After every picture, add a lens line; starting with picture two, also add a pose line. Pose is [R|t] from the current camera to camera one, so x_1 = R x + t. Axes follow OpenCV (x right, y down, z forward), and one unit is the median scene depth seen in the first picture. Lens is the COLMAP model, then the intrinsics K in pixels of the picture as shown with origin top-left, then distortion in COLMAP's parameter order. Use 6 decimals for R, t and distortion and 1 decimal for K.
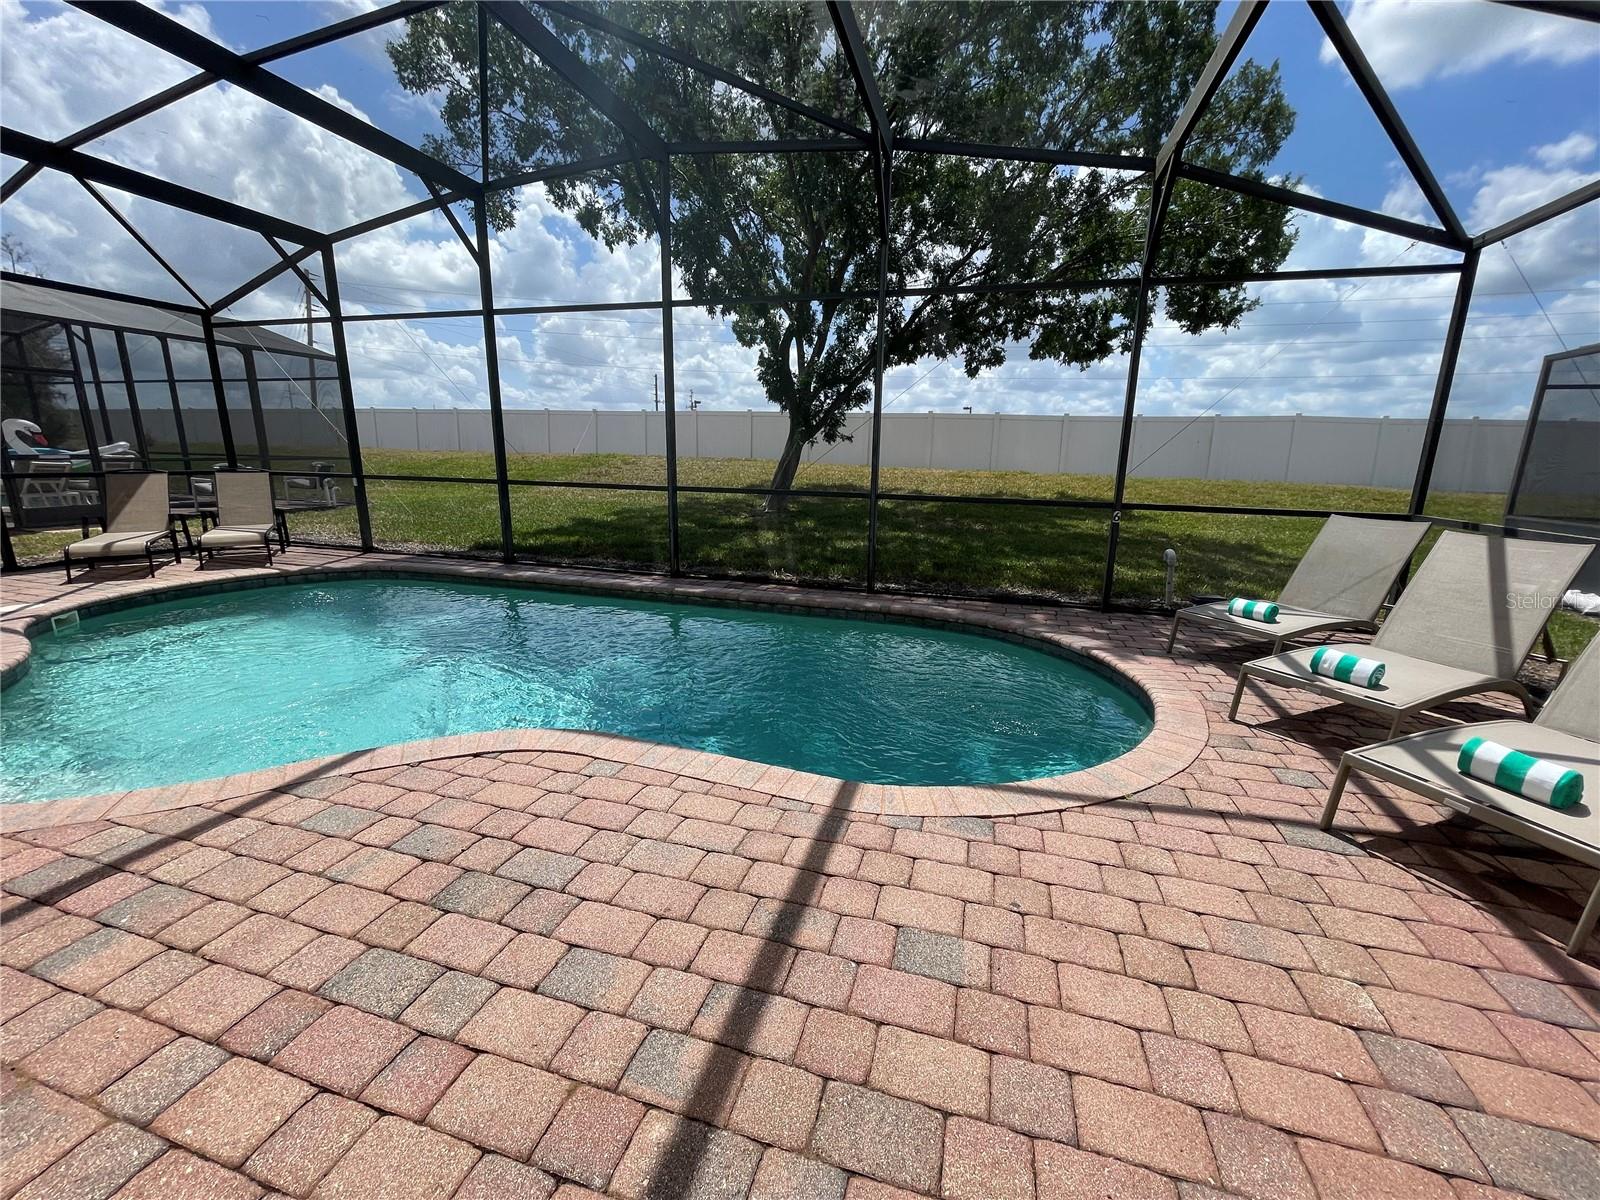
lens RADIAL K [[645.2, 0, 800.0], [0, 645.2, 600.0], [0, 0, 1]] dist [-0.000094, -0.000183]
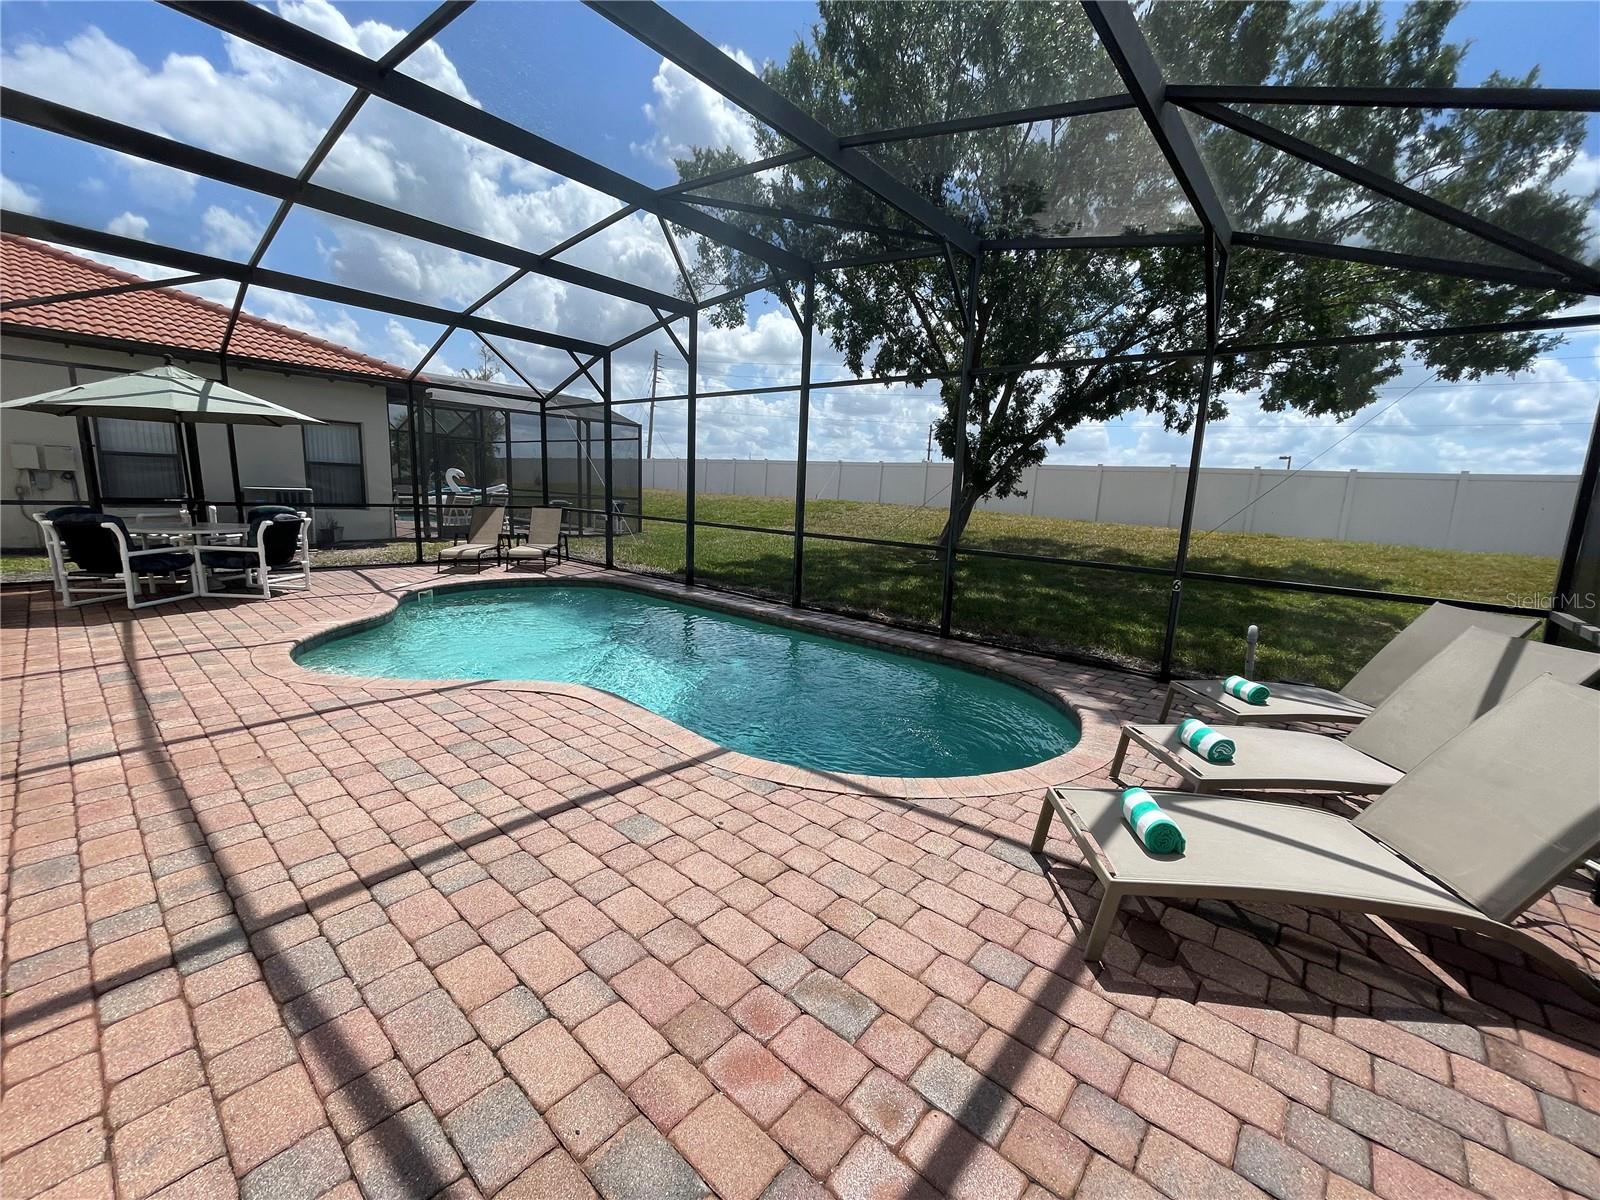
lens RADIAL K [[645.2, 0, 800.0], [0, 645.2, 600.0], [0, 0, 1]] dist [-0.000094, -0.000183]
pose [[0.910055, 0.091546, -0.404251, 0.322466], [-0.118789, 0.991998, -0.042774, 0.001856], [0.397101, 0.086948, 0.913647, -0.099750]]
